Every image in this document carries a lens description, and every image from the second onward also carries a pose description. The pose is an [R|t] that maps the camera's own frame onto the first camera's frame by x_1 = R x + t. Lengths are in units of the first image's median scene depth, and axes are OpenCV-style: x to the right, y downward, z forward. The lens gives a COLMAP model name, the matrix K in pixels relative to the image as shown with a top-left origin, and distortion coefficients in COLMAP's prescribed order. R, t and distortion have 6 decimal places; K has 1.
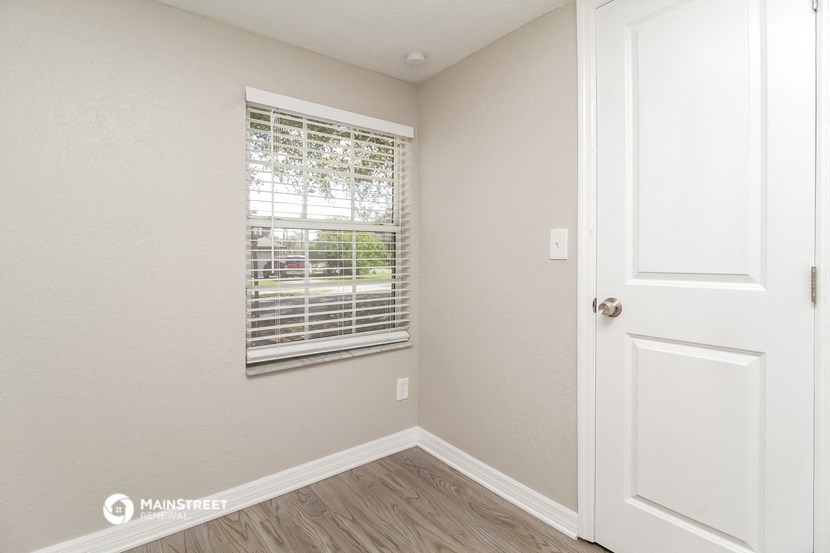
lens RADIAL K [[393.5, 0, 372.0], [0, 393.5, 254.2], [0, 0, 1]] dist [0.003055, -0.000004]
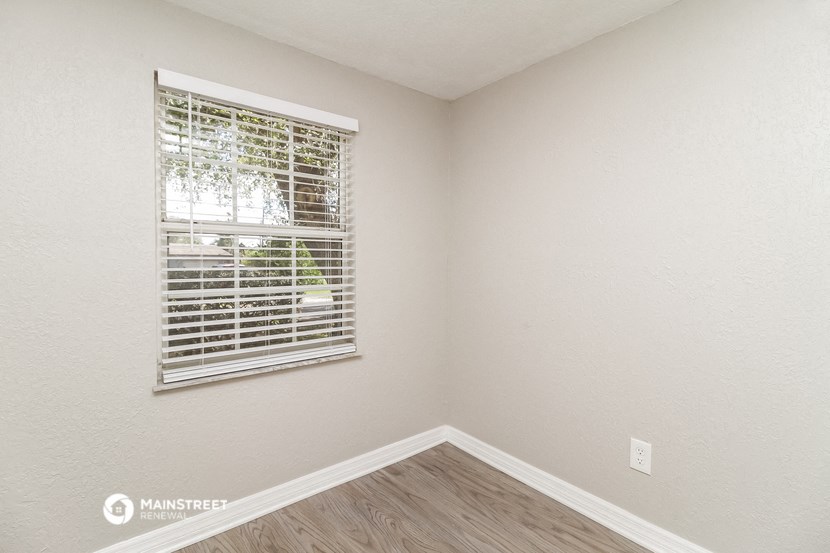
lens RADIAL K [[380.6, 0, 415.0], [0, 380.6, 276.5], [0, 0, 1]] dist [-0.002923, -0.000207]
pose [[0.997880, -0.005039, 0.064885, 0.179698], [0.002651, 0.999318, 0.036840, 0.000493], [-0.065027, -0.036590, 0.997212, 0.124255]]
